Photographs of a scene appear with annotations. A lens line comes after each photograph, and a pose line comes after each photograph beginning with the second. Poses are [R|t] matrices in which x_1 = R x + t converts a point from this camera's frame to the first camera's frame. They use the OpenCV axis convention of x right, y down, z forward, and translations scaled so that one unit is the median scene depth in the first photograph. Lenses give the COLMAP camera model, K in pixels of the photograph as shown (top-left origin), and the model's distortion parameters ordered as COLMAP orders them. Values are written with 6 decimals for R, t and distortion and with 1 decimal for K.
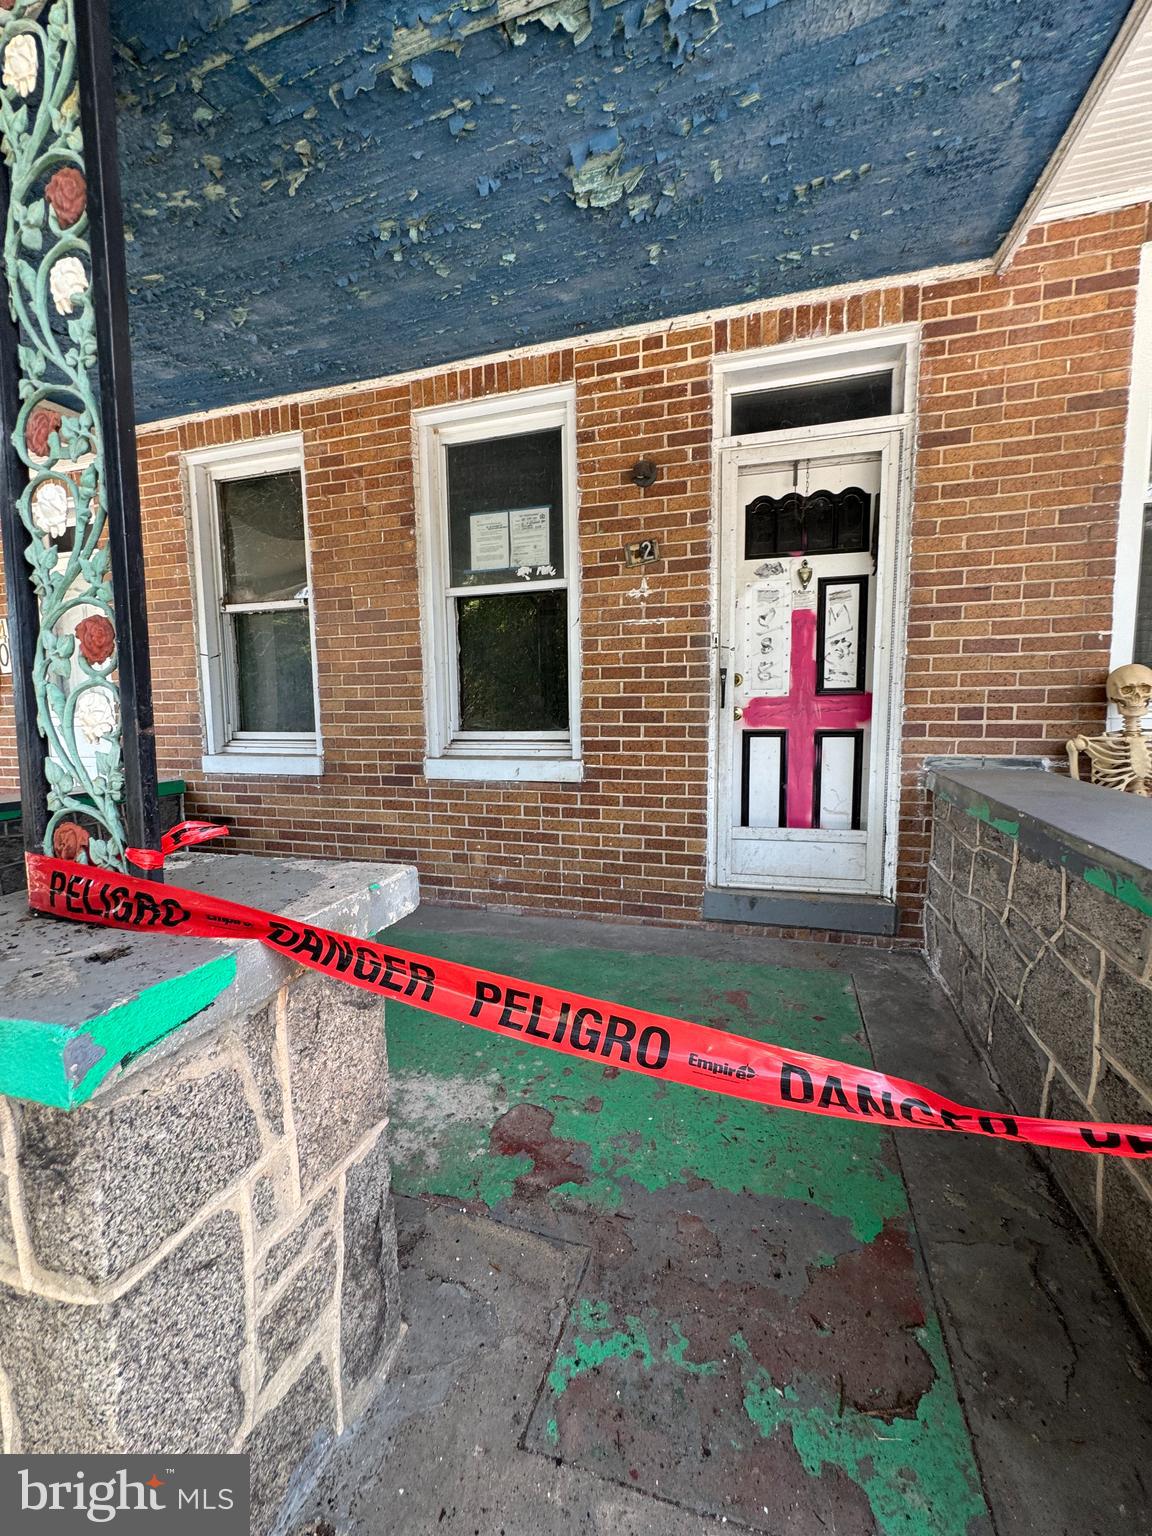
lens RADIAL K [[619.7, 0, 570.5], [0, 619.7, 768.9], [0, 0, 1]] dist [0.001495, -0.000520]
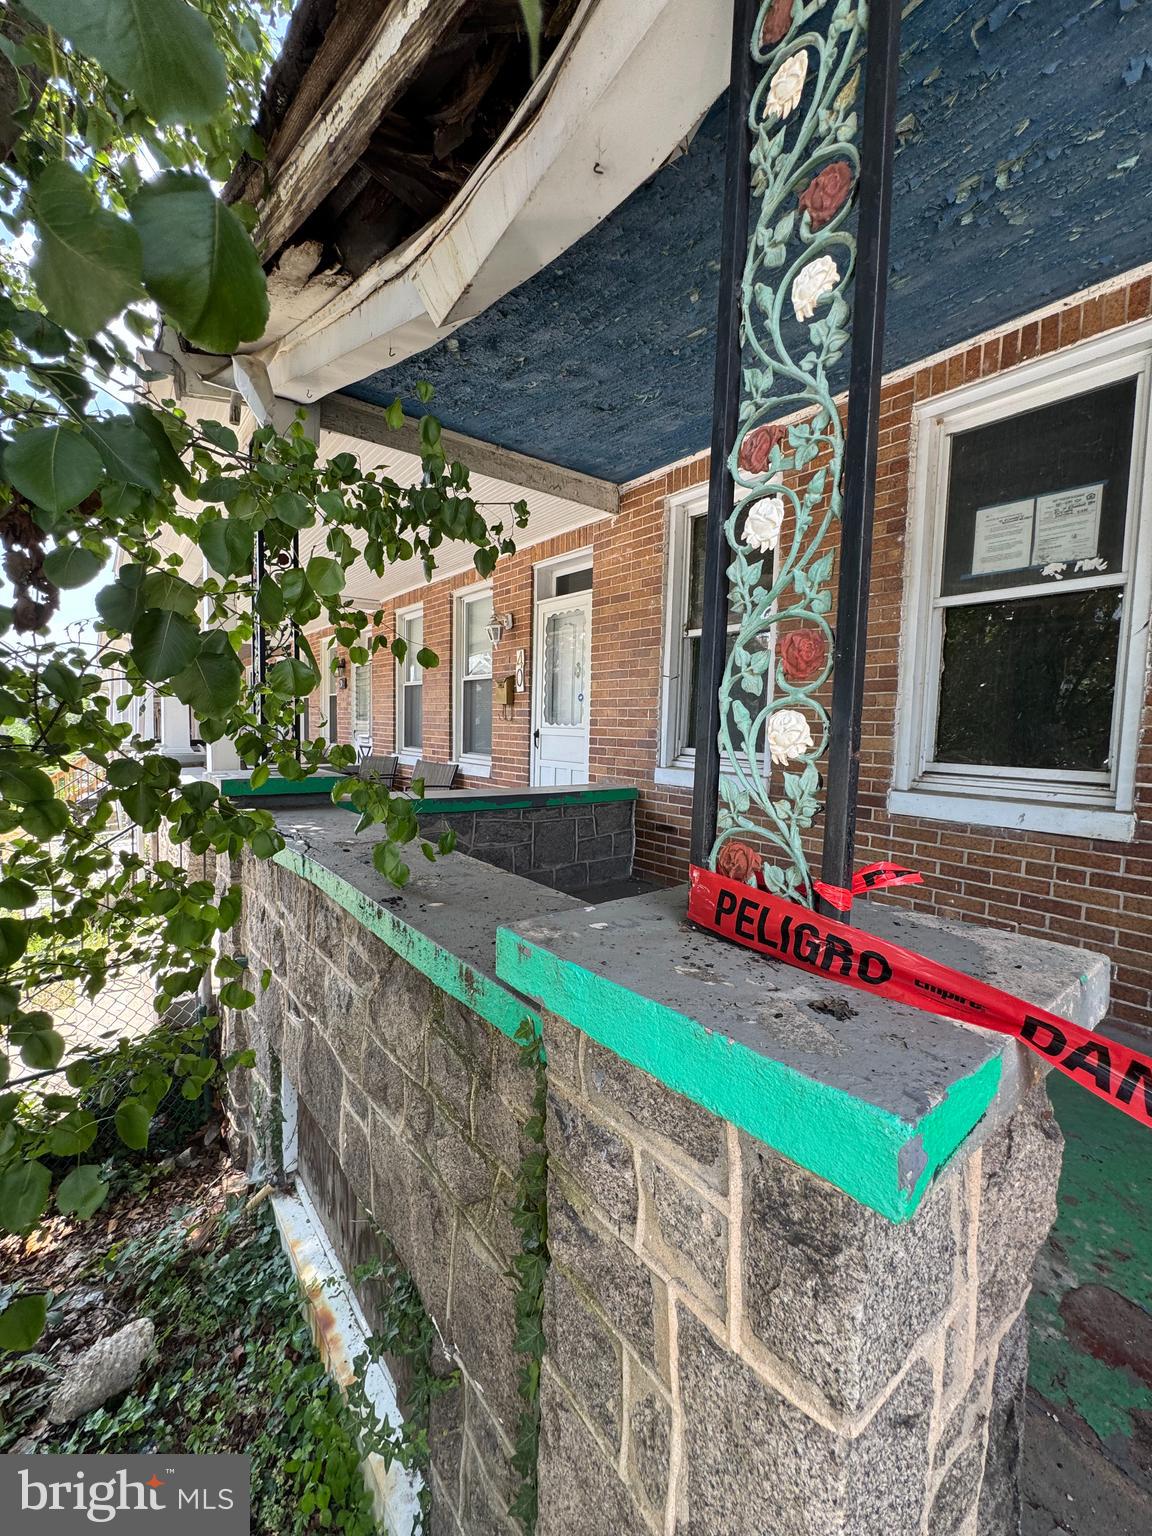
lens RADIAL K [[619.7, 0, 573.1], [0, 619.7, 767.5], [0, 0, 1]] dist [0.001495, -0.000520]
pose [[0.827422, 0.074554, -0.556610, -0.138534], [-0.094718, 0.995476, -0.007464, 0.000382], [0.553536, 0.058897, 0.830740, 0.010445]]
